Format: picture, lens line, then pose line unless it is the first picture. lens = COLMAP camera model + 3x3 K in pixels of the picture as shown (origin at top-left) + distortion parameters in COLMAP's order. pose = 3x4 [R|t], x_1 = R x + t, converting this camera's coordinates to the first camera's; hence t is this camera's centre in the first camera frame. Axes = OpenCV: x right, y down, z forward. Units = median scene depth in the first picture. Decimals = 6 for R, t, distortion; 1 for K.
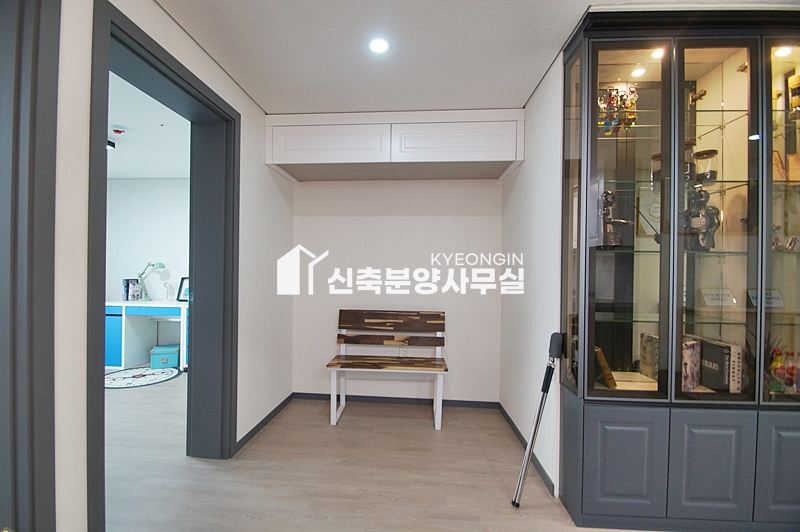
lens RADIAL K [[355.3, 0, 390.5], [0, 355.3, 274.6], [0, 0, 1]] dist [-0.000911, 0.000000]
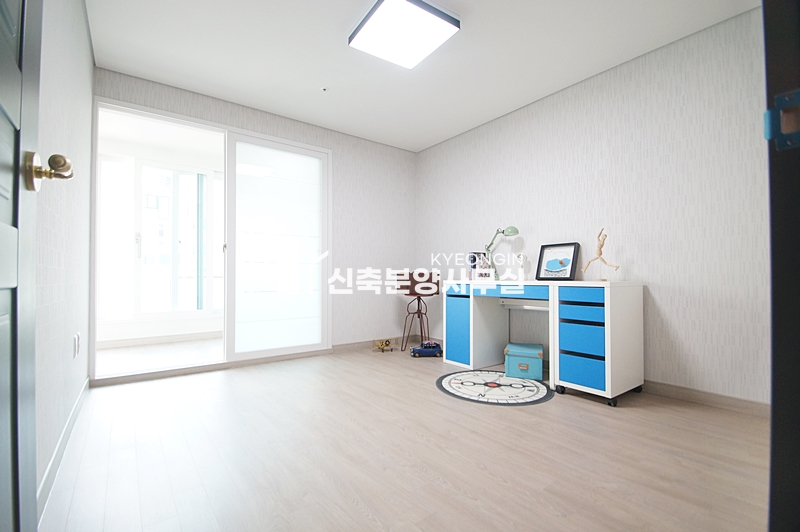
lens RADIAL K [[355.3, 0, 390.5], [0, 355.3, 274.6], [0, 0, 1]] dist [-0.000911, 0.000000]
pose [[0.663275, -0.016914, -0.748184, -0.302387], [0.002559, 0.999790, -0.020333, 0.083279], [0.748371, 0.011572, 0.663179, 0.374217]]
